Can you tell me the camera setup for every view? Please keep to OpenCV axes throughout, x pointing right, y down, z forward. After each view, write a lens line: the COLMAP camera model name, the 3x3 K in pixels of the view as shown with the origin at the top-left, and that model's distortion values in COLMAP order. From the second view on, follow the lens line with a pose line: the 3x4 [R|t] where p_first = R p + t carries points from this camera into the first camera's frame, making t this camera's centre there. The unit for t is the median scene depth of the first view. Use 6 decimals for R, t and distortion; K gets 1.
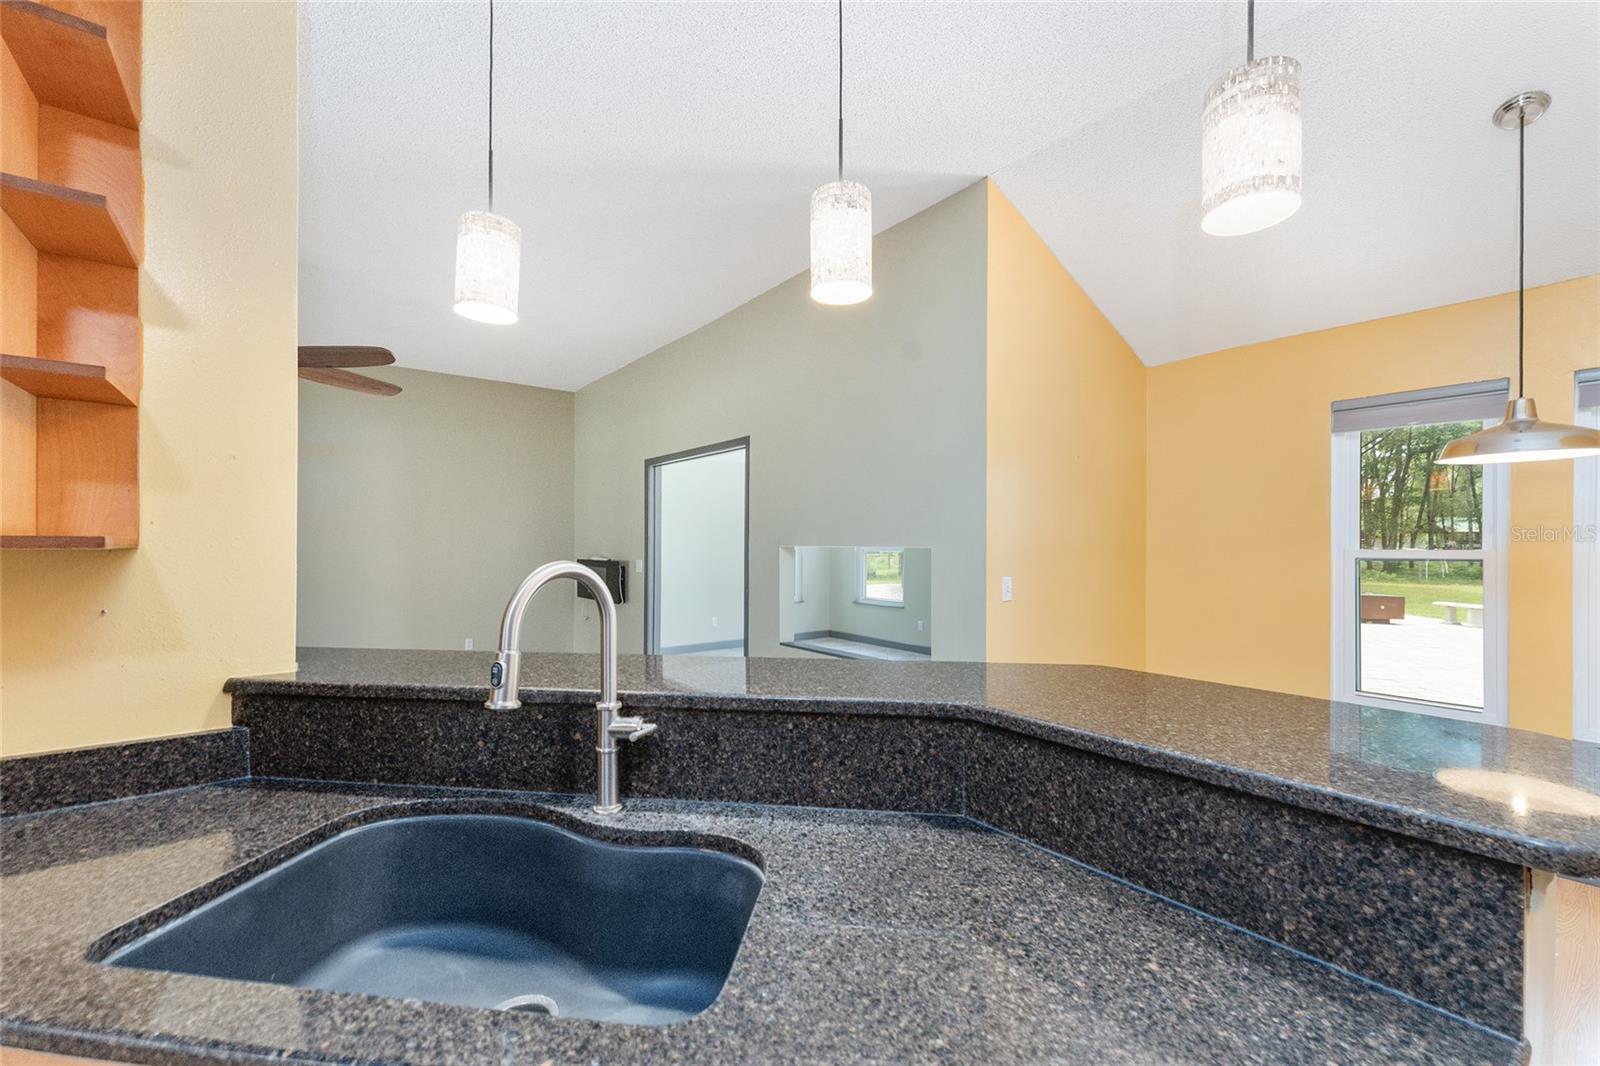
lens RADIAL K [[641.1, 0, 798.1], [0, 641.1, 536.9], [0, 0, 1]] dist [-0.000727, -0.000165]
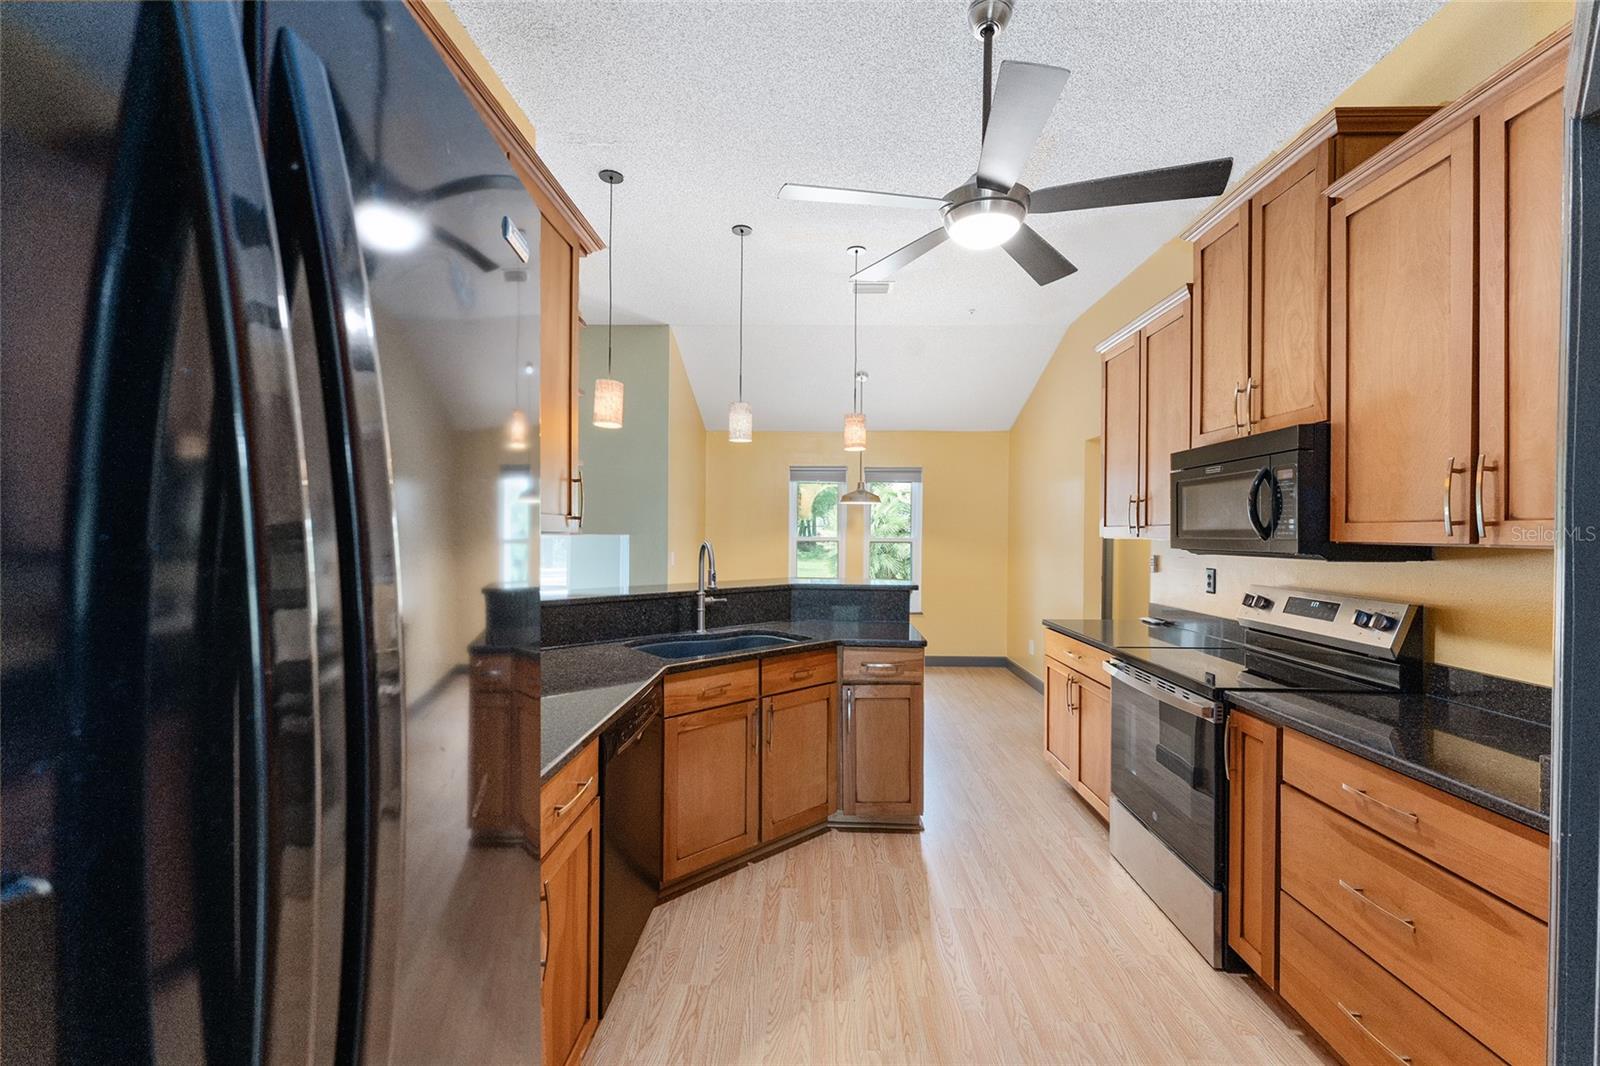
lens RADIAL K [[651.5, 0, 800.0], [0, 651.5, 533.0], [0, 0, 1]] dist [0.000300, -0.000400]
pose [[0.657330, 0.005466, 0.753583, -2.129513], [-0.012273, 0.999919, 0.003452, -0.011057], [-0.753503, -0.011518, 0.657344, -1.158581]]
